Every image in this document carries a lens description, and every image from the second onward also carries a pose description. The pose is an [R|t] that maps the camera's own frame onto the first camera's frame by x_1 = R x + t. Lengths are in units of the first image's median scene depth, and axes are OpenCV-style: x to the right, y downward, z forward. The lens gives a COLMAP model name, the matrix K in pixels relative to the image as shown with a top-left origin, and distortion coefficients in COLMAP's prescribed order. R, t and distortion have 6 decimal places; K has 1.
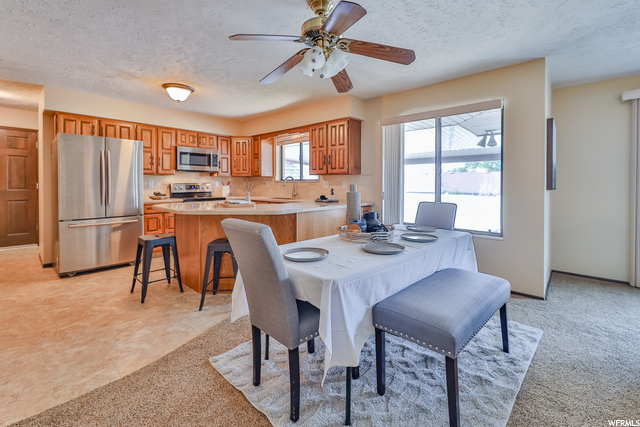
lens RADIAL K [[276.7, 0, 322.9], [0, 276.7, 185.1], [0, 0, 1]] dist [0.000527, 0.000085]
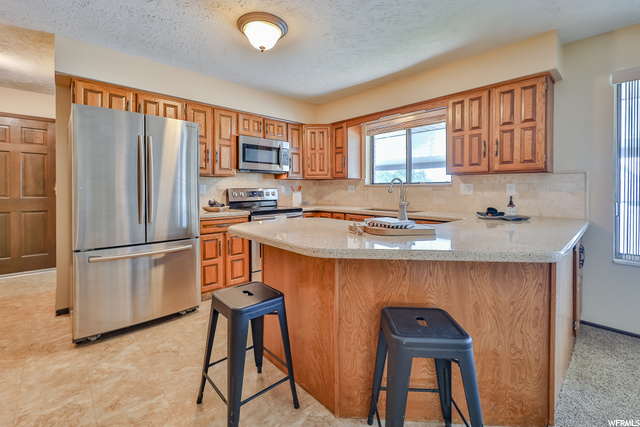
lens RADIAL K [[276.7, 0, 319.0], [0, 276.7, 190.2], [0, 0, 1]] dist [0.000527, 0.000085]
pose [[0.996514, -0.002172, -0.083403, -0.292744], [0.001859, 0.999991, -0.003831, 0.001257], [0.083411, 0.003663, 0.996509, 0.349754]]
